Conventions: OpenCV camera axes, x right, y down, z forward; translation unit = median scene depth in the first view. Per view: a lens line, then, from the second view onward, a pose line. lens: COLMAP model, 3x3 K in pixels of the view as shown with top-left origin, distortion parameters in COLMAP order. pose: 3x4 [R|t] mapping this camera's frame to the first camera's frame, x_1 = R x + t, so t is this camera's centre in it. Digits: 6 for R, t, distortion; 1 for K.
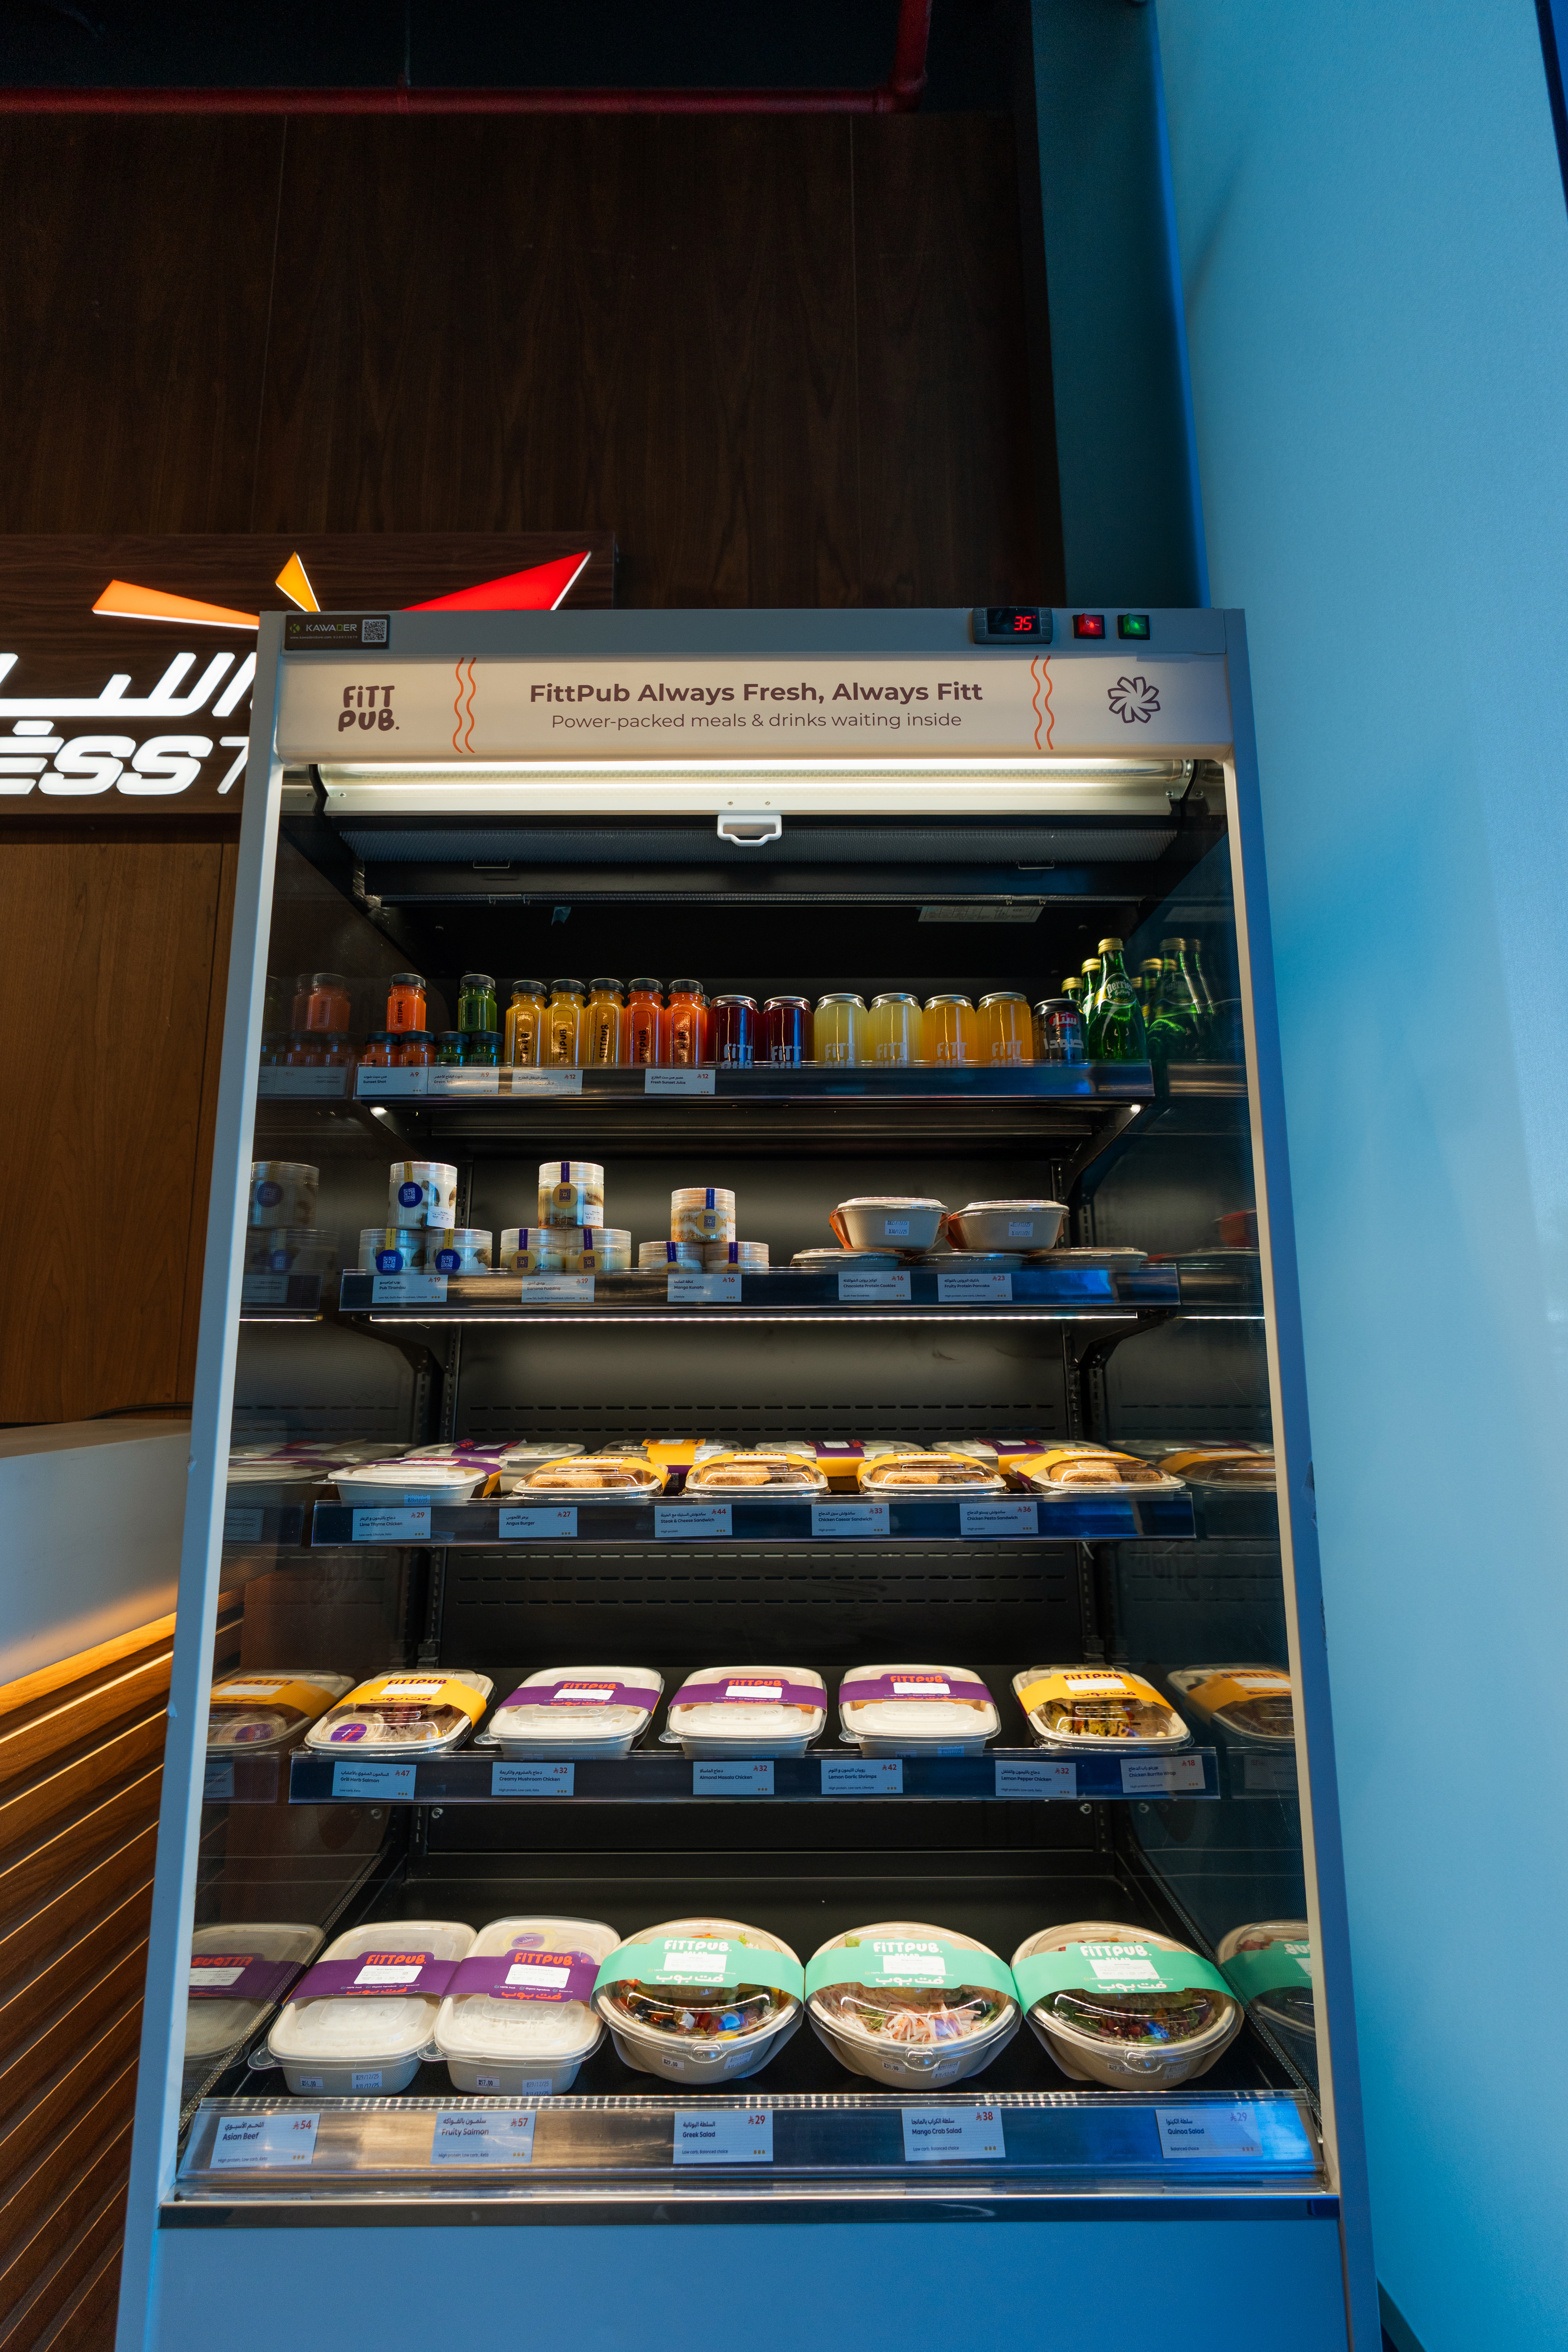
lens RADIAL K [[1039.7, 0, 775.8], [0, 1039.7, 1173.4], [0, 0, 1]] dist [-0.007002, 0.000337]
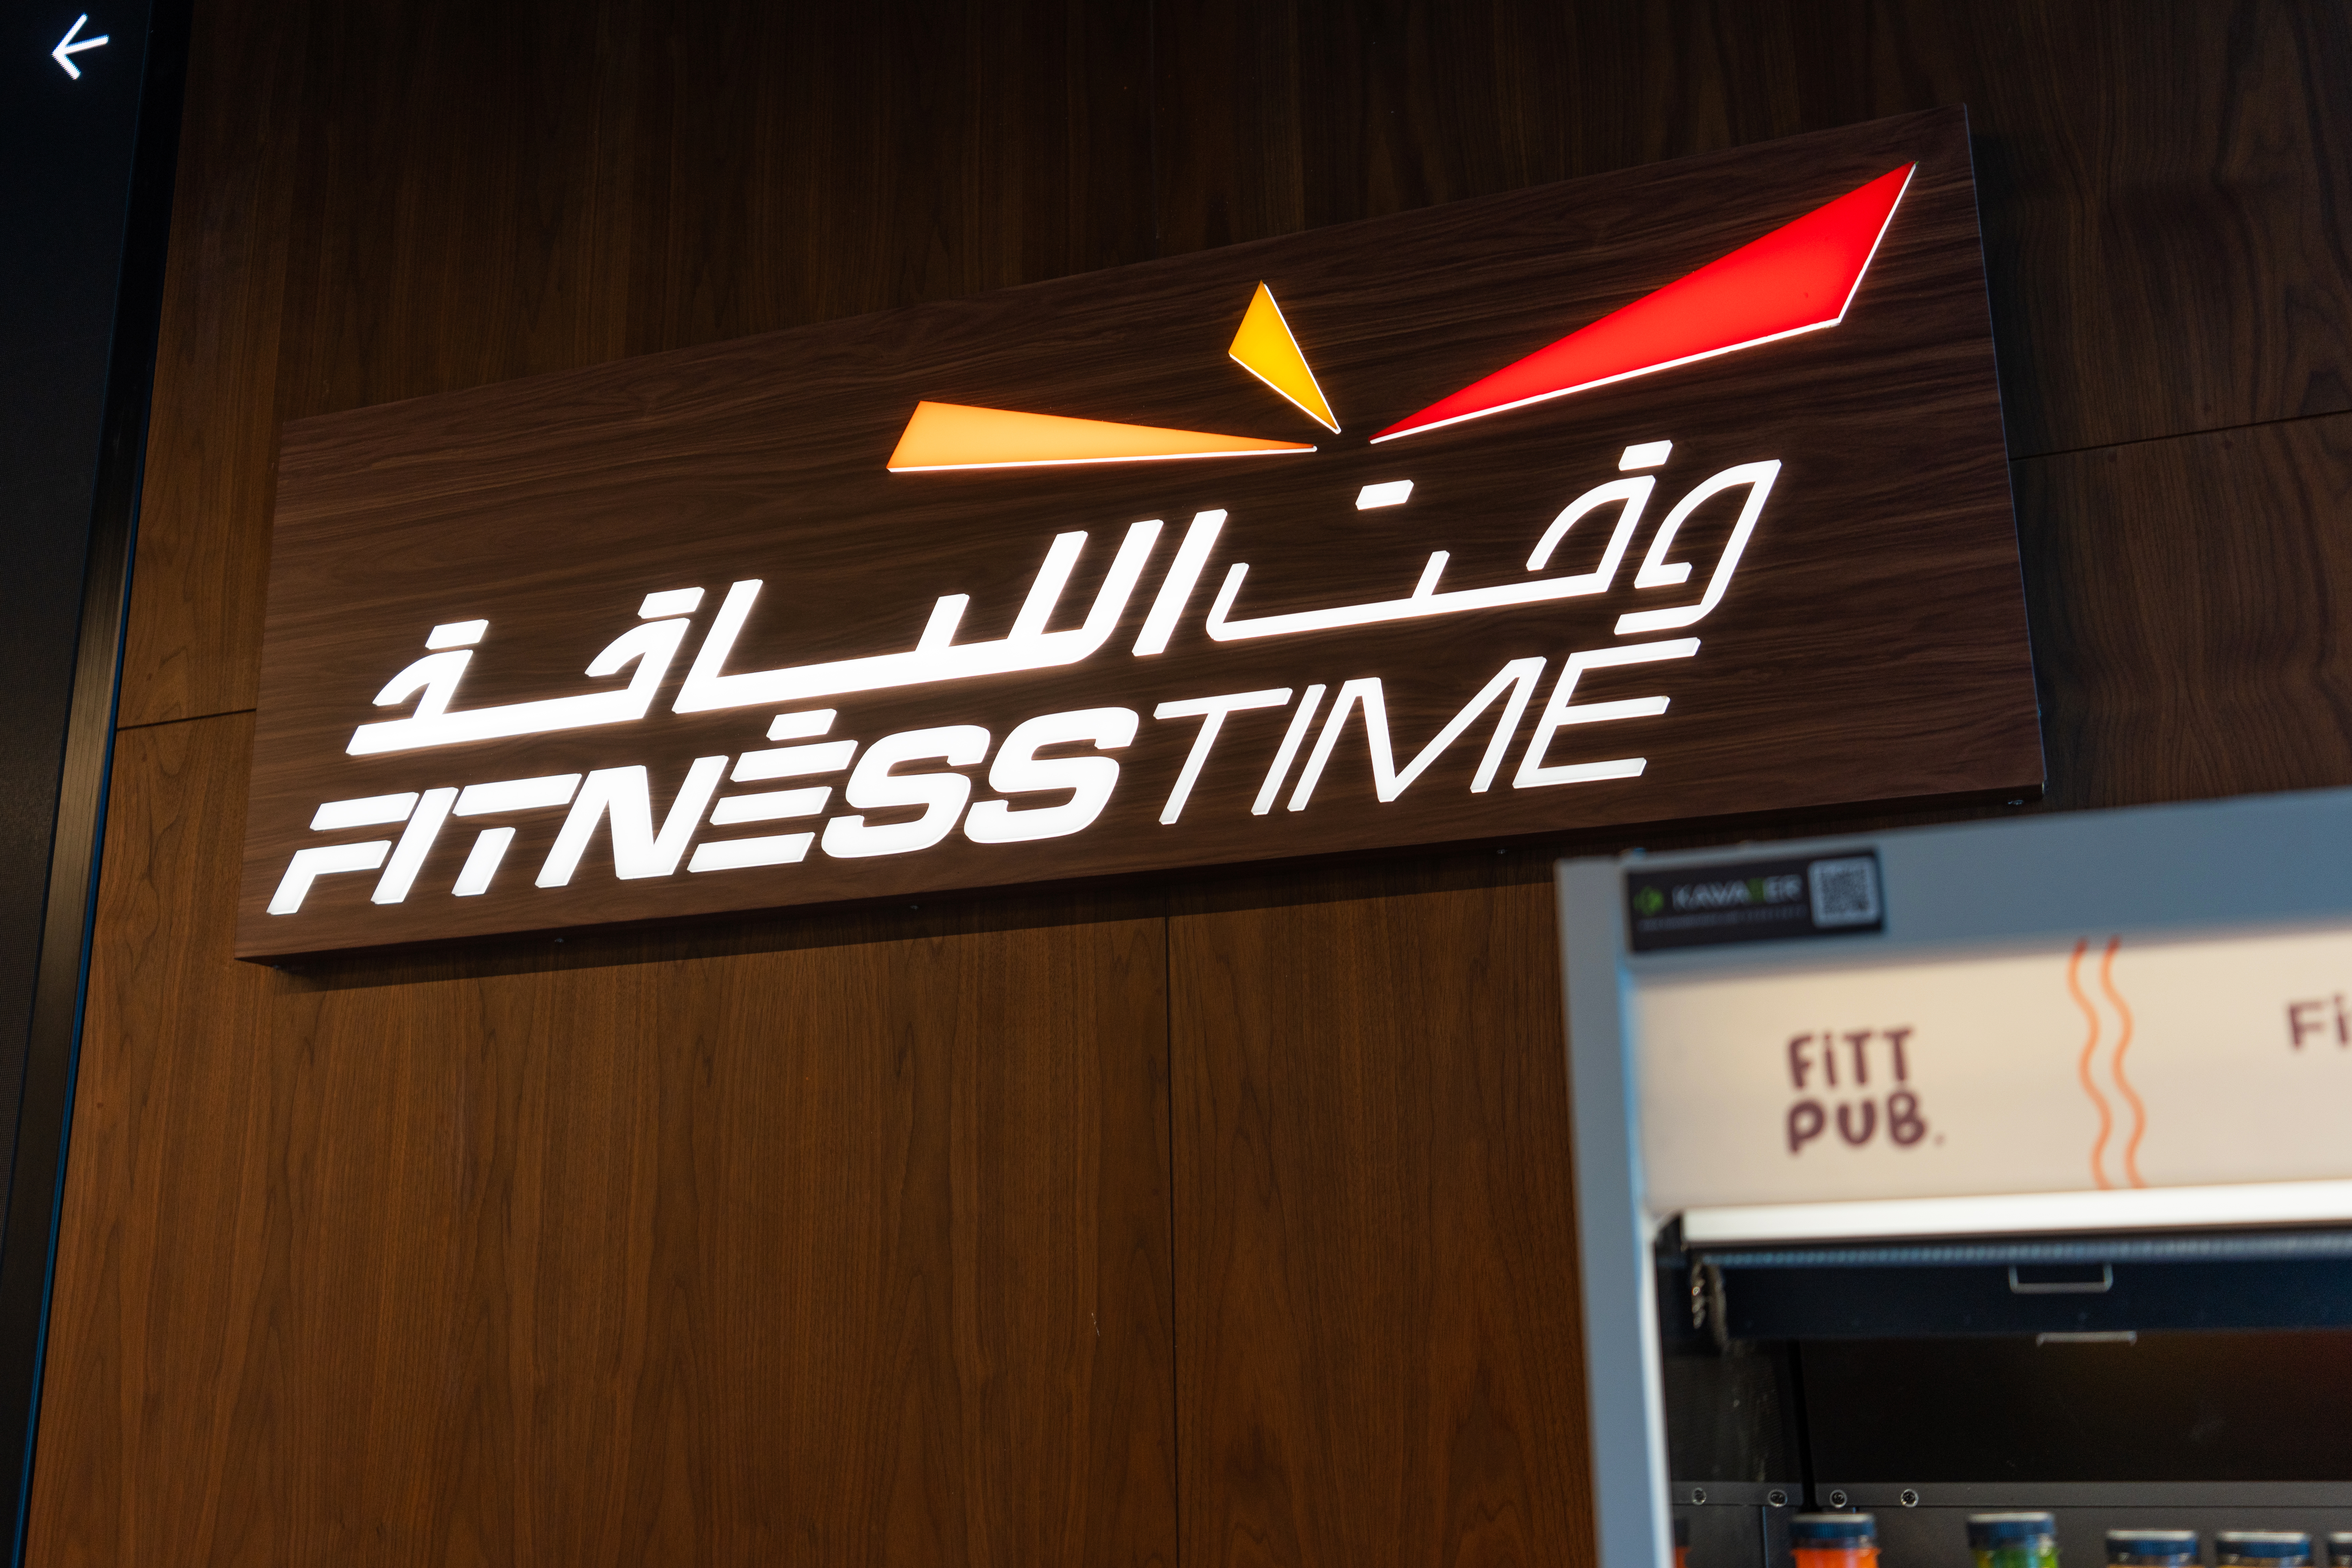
lens RADIAL K [[2260.2, 0, 1185.0], [0, 2260.2, 779.2], [0, 0, 1]] dist [0.021409, -0.011416]
pose [[0.939863, -0.100703, -0.326367, -0.288915], [0.069145, 0.991860, -0.106925, -0.422132], [0.334478, 0.077928, 0.939176, 0.053820]]
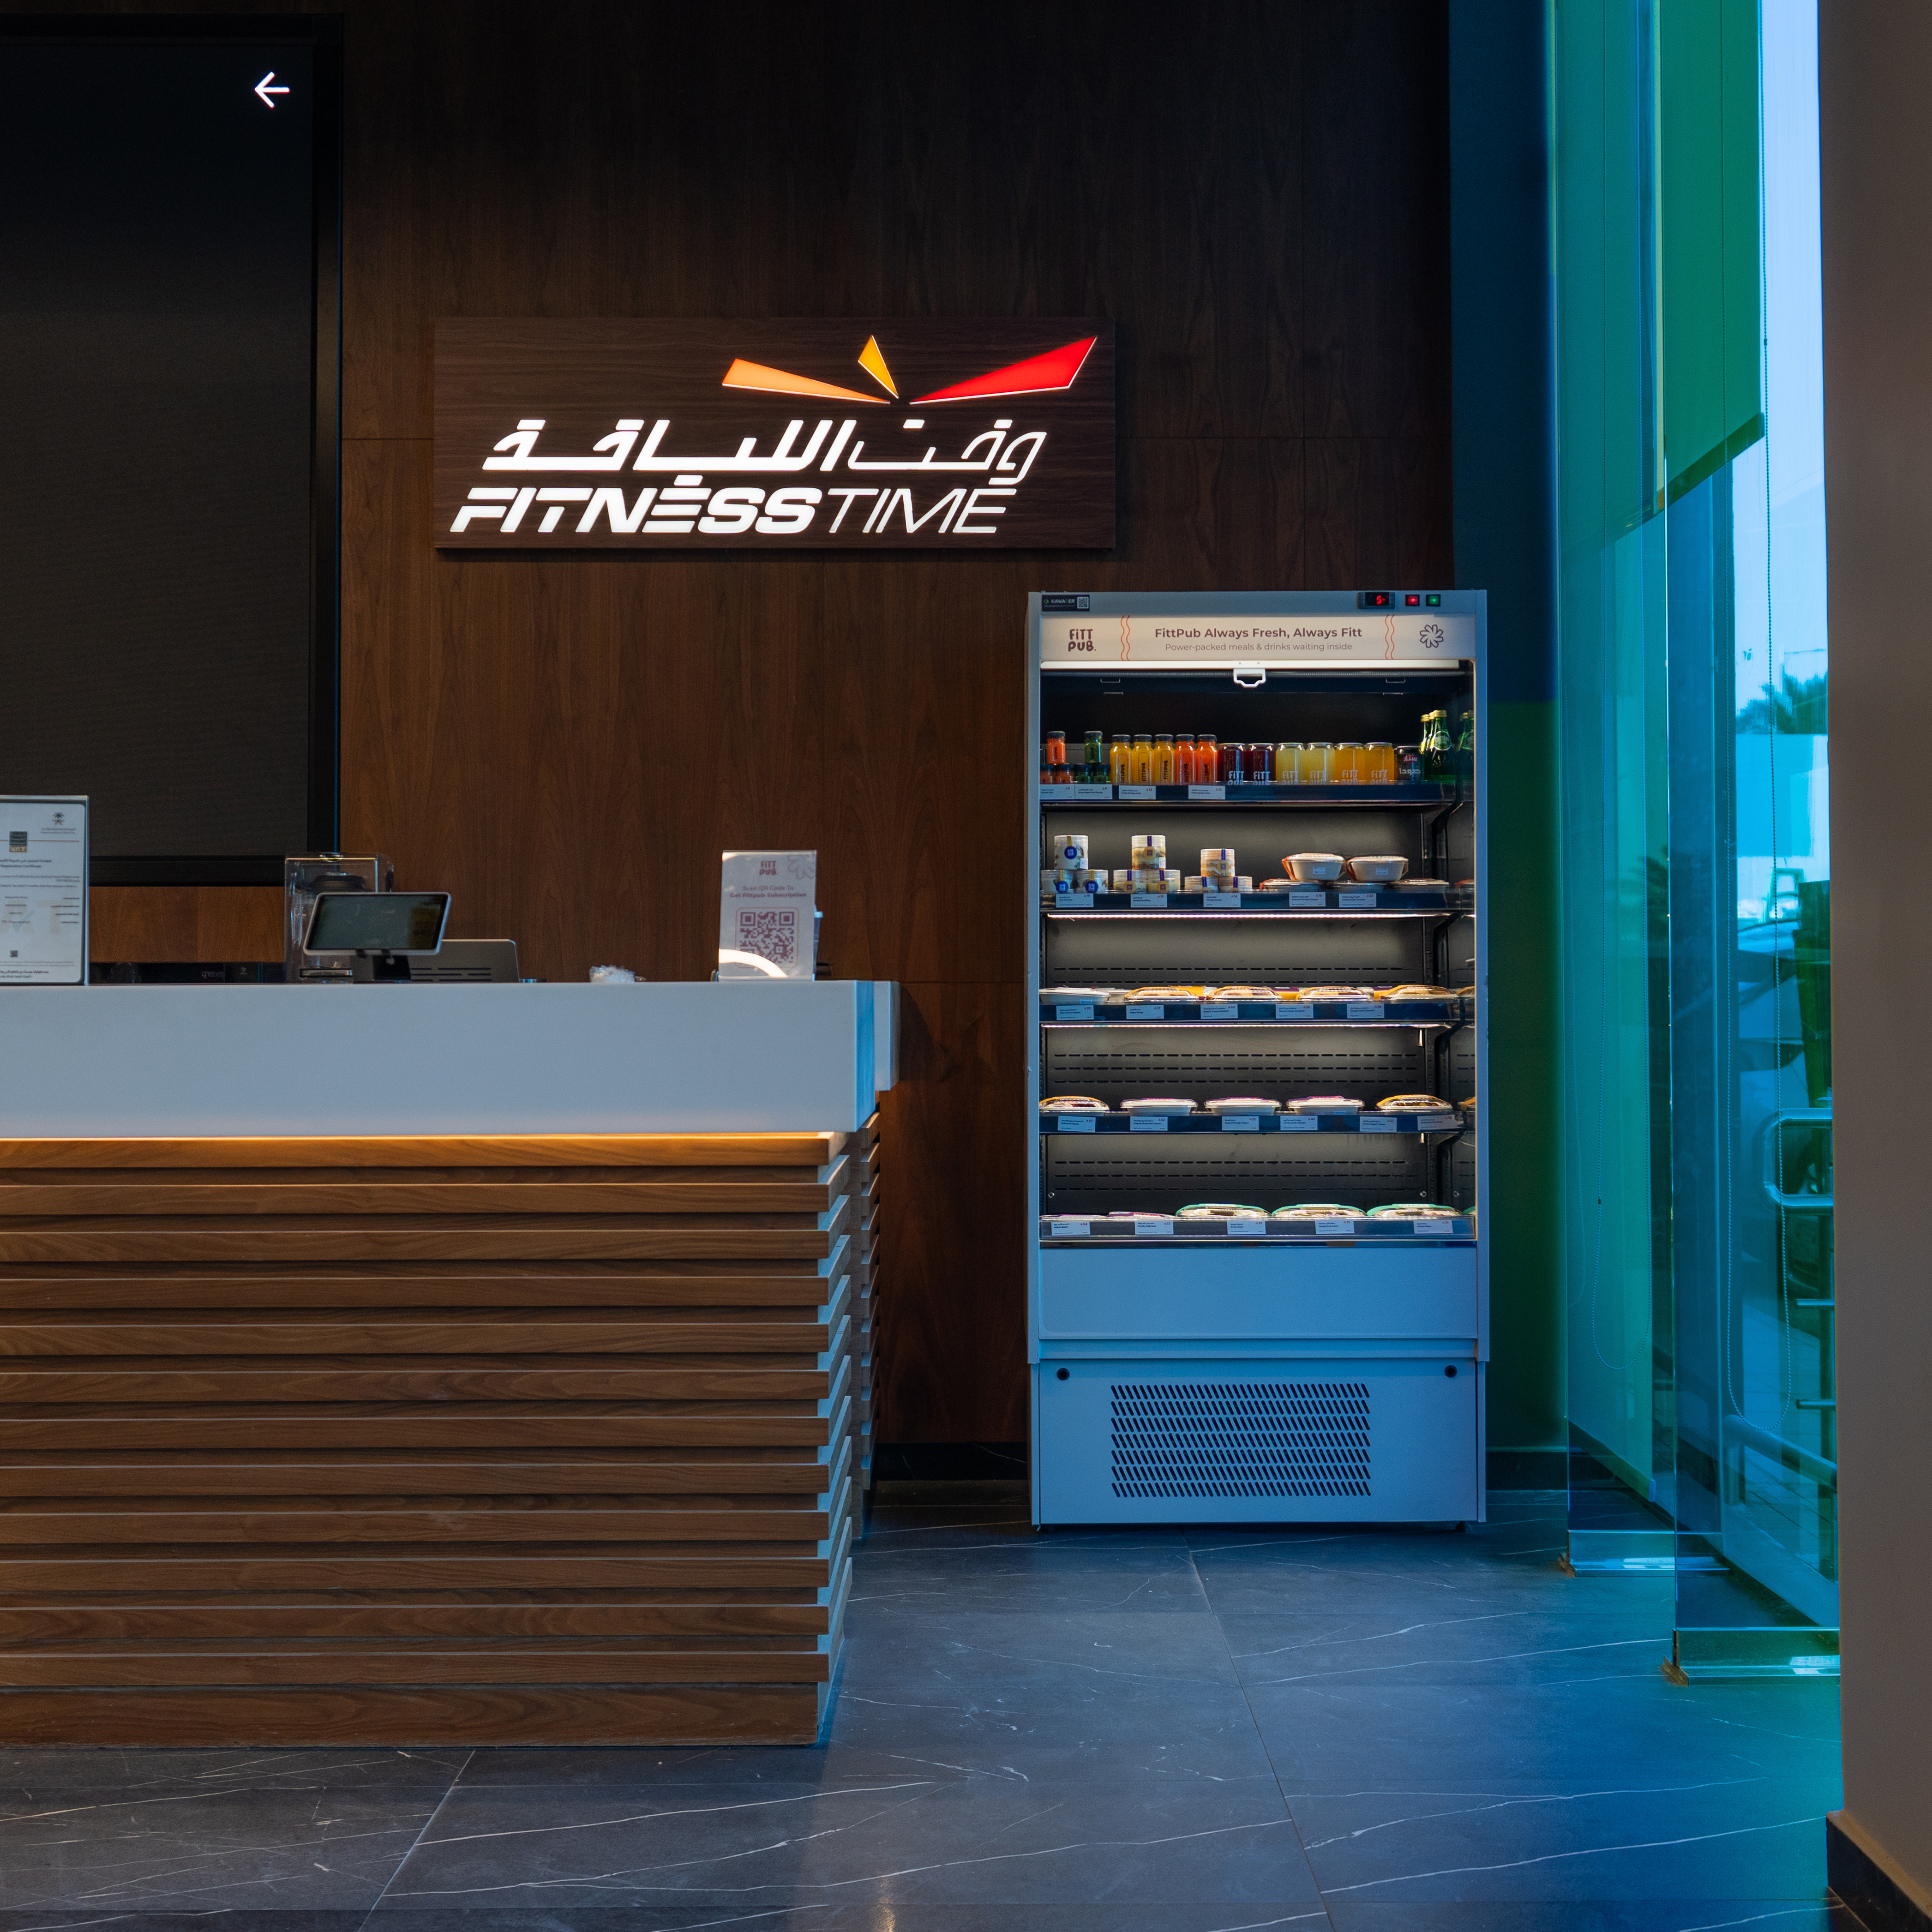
lens RADIAL K [[3182.3, 0, 966.7], [0, 3182.3, 857.0], [0, 0, 1]] dist [0.046044, -0.108950]
pose [[0.999997, 0.002257, -0.000120, -0.542324], [-0.002223, 0.991835, 0.127506, -0.729168], [0.000406, -0.127506, 0.991838, -4.906946]]
